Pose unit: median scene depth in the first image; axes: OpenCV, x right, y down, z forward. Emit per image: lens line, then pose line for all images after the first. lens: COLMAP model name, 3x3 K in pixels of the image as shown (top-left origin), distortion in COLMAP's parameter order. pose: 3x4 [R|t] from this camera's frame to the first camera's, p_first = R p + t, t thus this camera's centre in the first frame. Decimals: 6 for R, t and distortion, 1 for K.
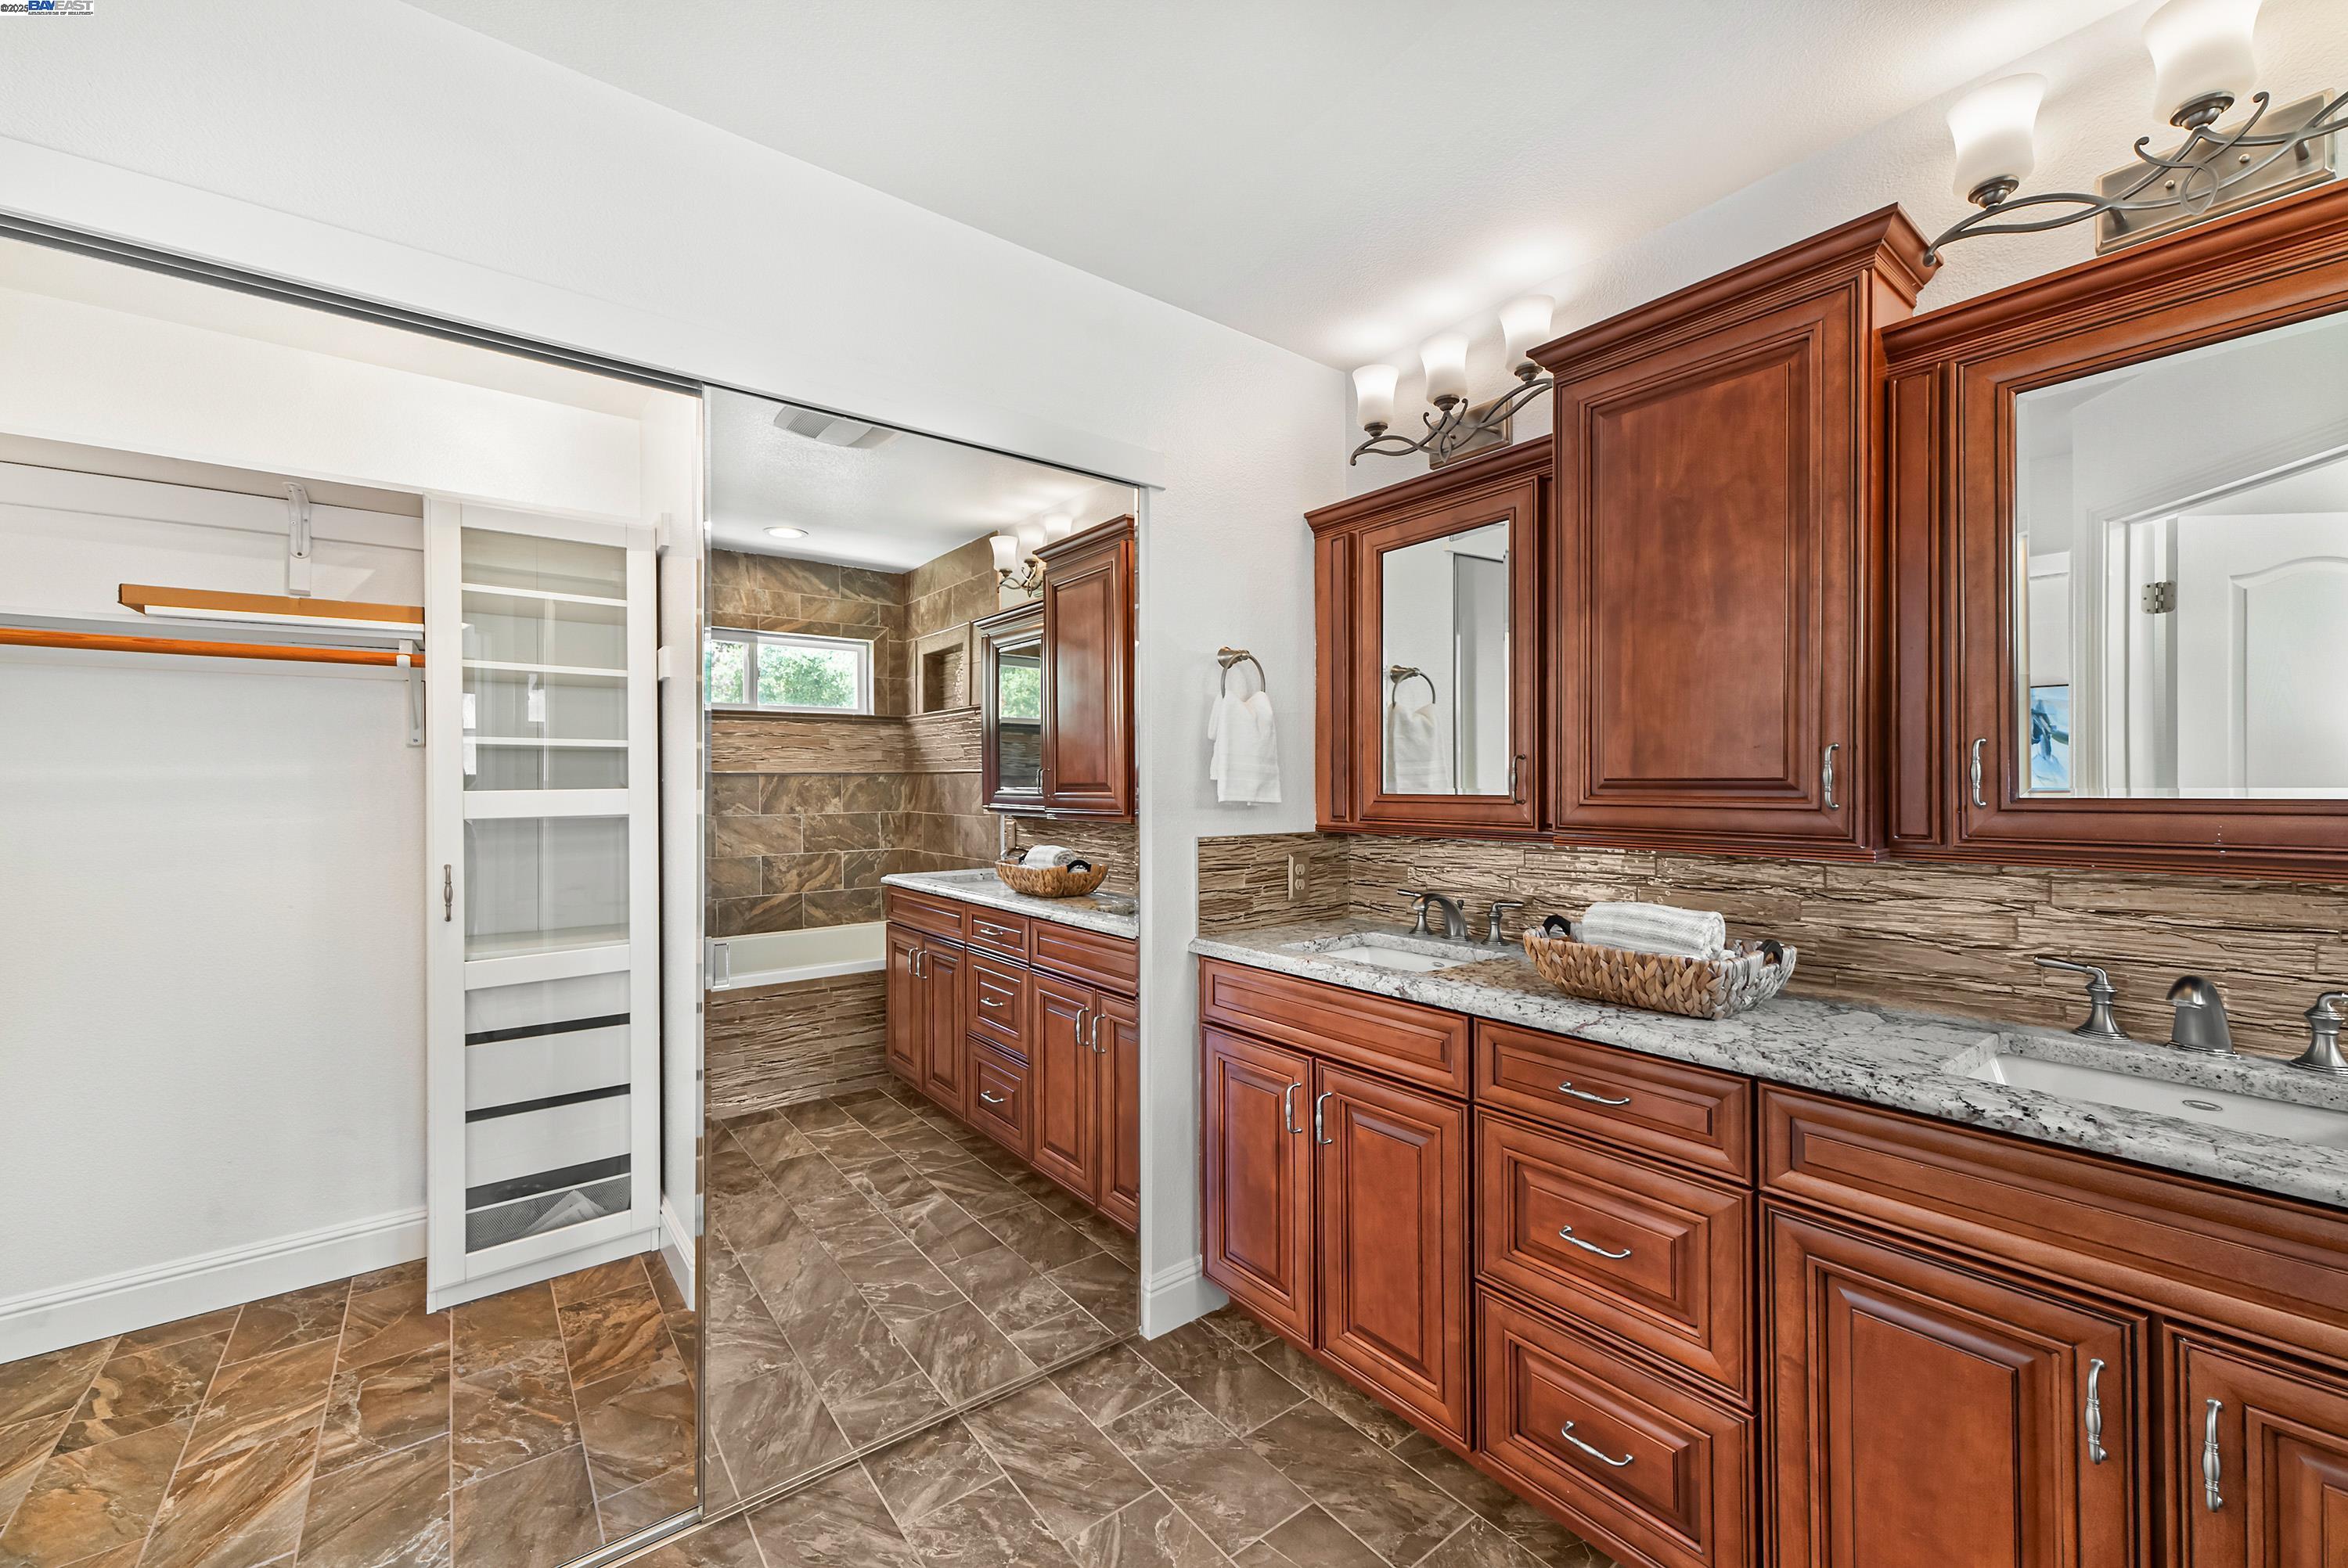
lens RADIAL K [[918.5, 0, 1172.5], [0, 918.5, 779.5], [0, 0, 1]] dist [0.001267, 0.000092]
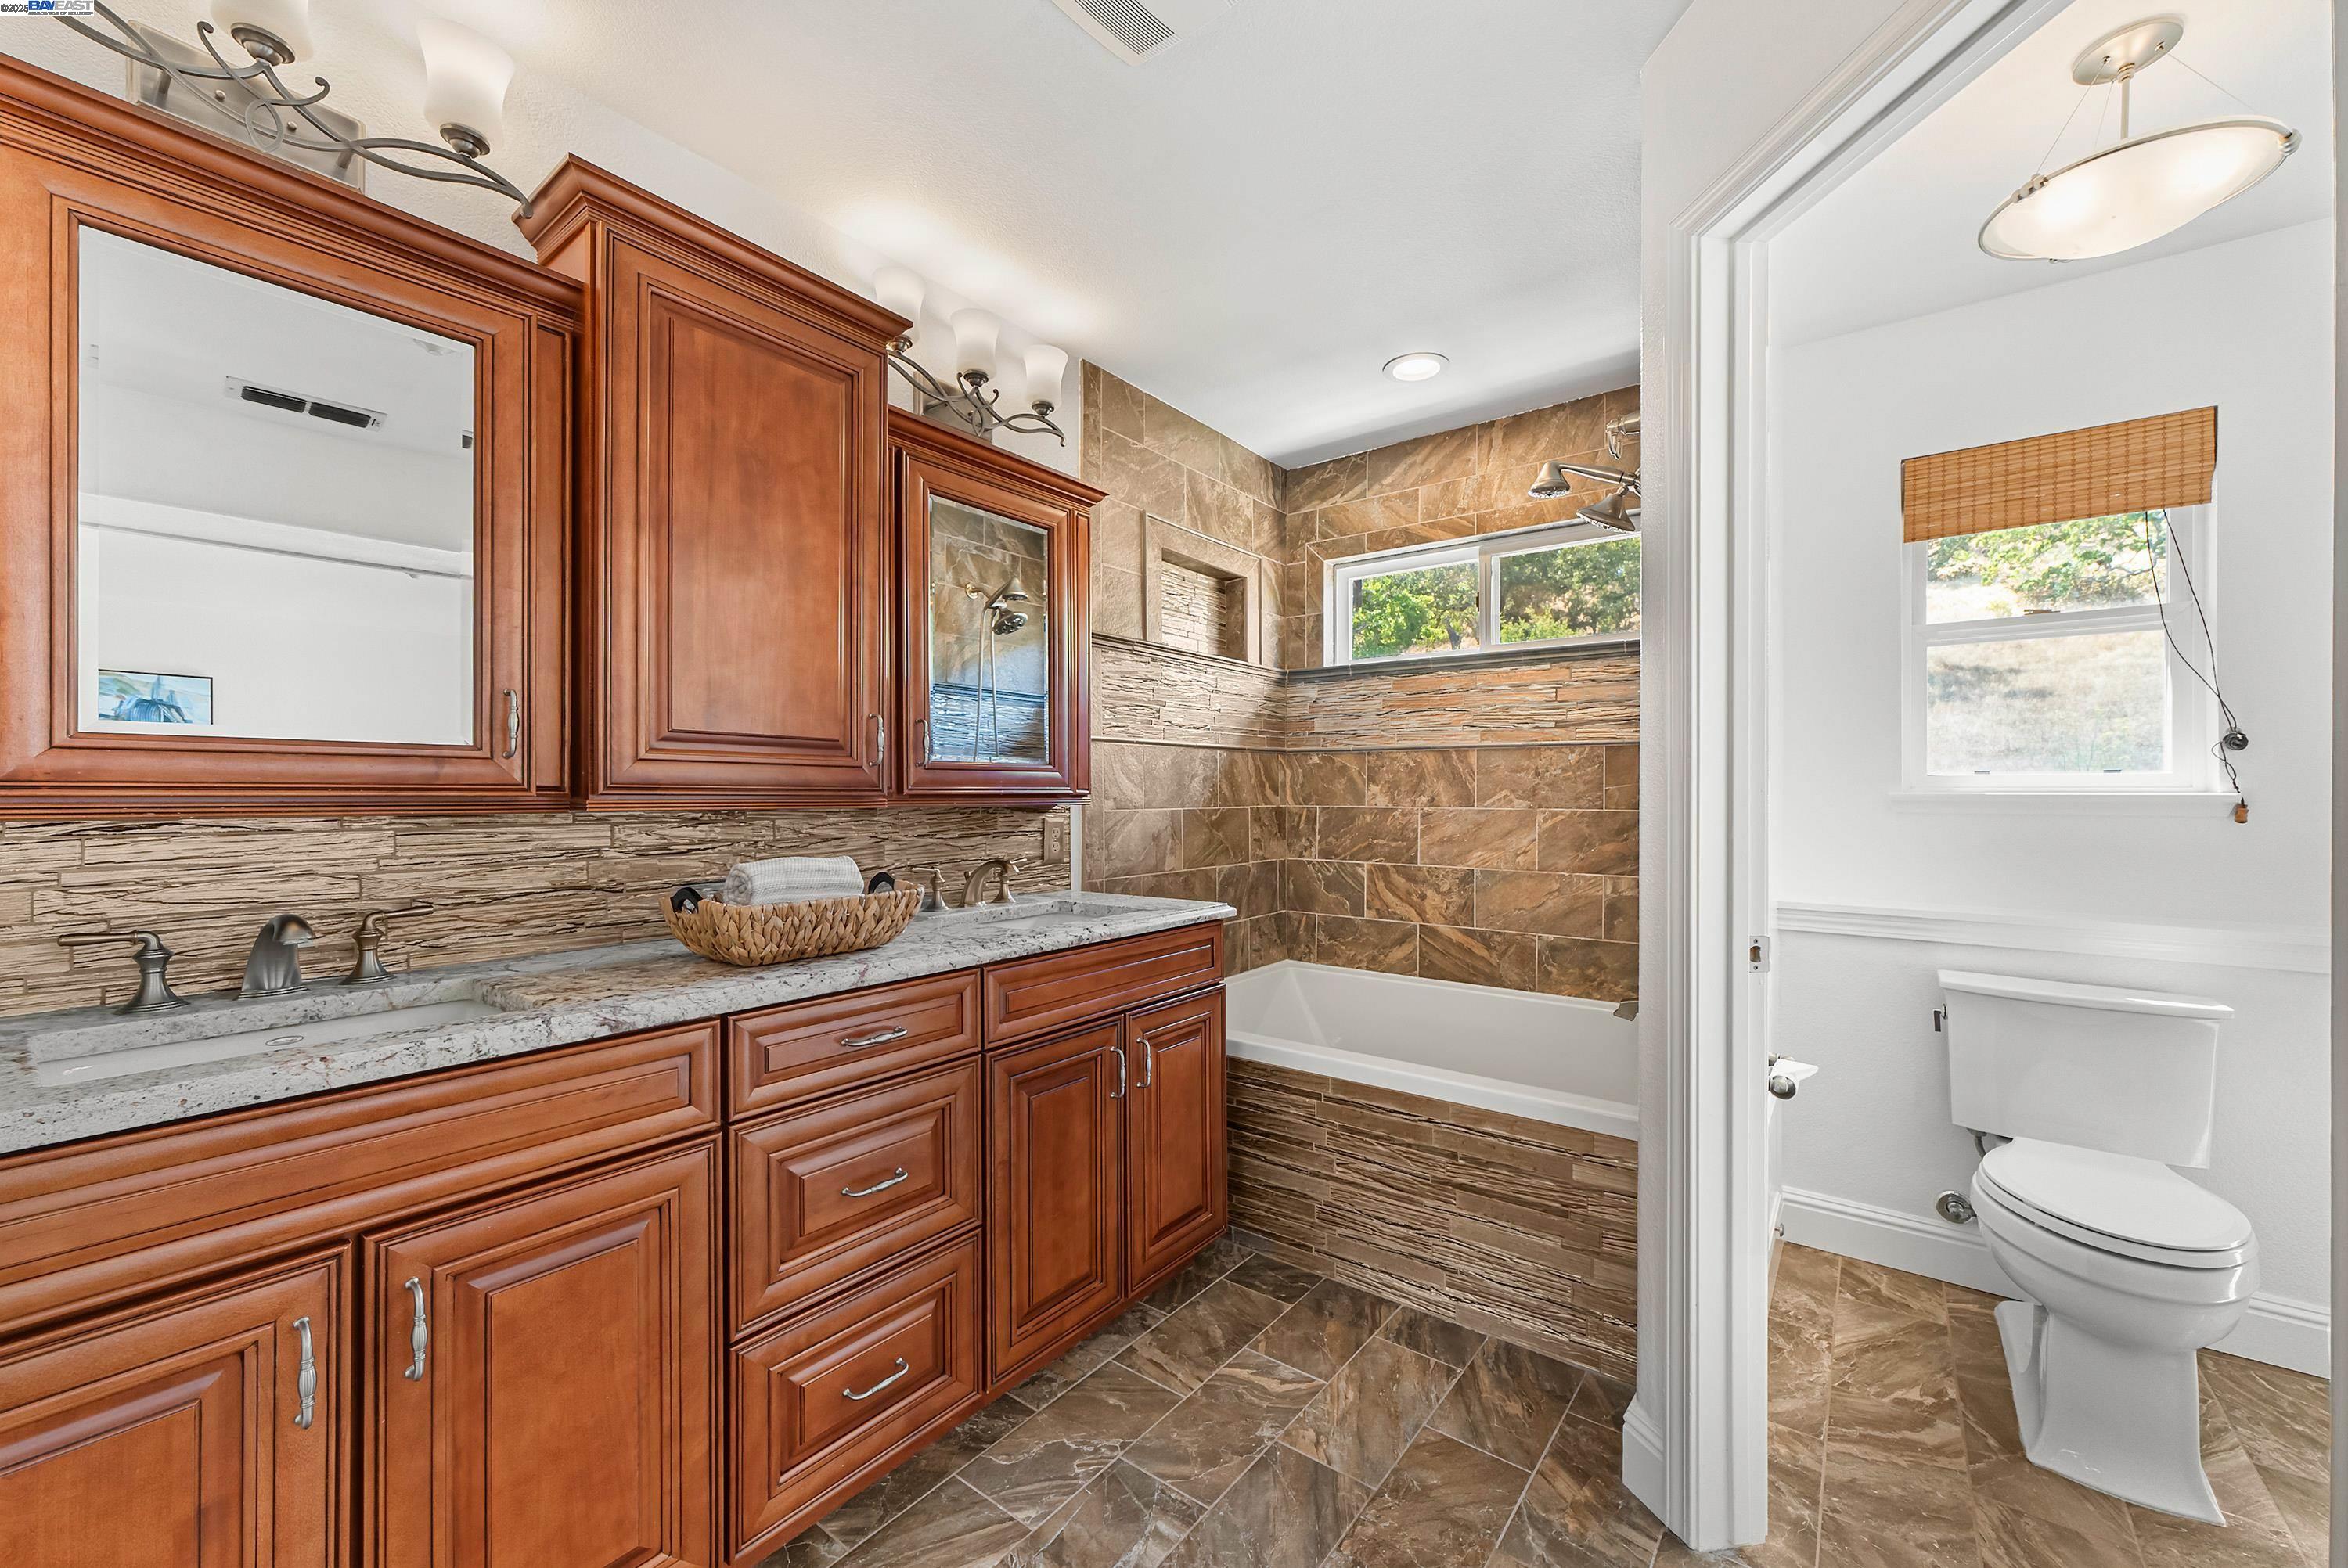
lens RADIAL K [[918.5, 0, 1172.3], [0, 918.5, 792.9], [0, 0, 1]] dist [0.001267, 0.000092]
pose [[-0.239365, 0.000606, 0.970929, -0.537244], [-0.004850, 0.999987, -0.001820, 0.063323], [-0.970918, -0.005145, -0.239359, 0.816257]]
